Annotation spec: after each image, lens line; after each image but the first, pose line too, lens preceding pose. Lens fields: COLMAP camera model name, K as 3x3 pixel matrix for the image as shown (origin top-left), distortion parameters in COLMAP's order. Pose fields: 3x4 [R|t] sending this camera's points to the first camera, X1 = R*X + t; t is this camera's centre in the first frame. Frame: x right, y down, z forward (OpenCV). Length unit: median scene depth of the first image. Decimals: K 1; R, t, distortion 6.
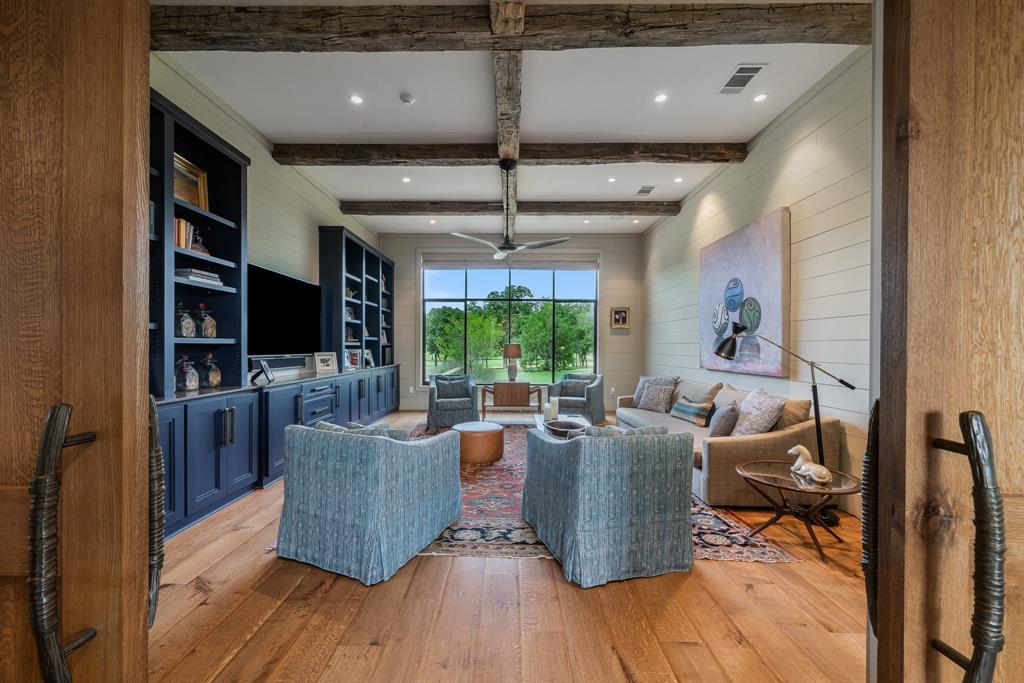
lens RADIAL K [[405.2, 0, 511.7], [0, 405.2, 345.9], [0, 0, 1]] dist [-0.000692, -0.000038]
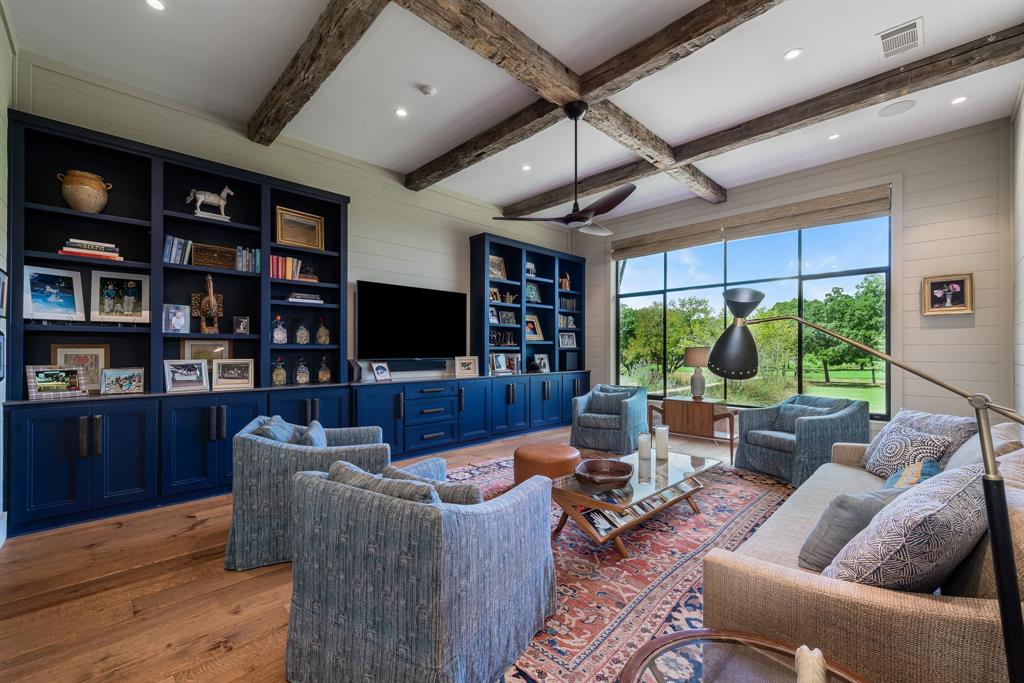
lens RADIAL K [[433.0, 0, 510.4], [0, 433.0, 345.8], [0, 0, 1]] dist [0.002340, 0.000060]
pose [[0.685313, -0.010514, -0.728173, 0.453531], [0.002387, 0.999923, -0.012192, 0.002702], [0.728245, 0.006618, 0.685285, 0.330753]]
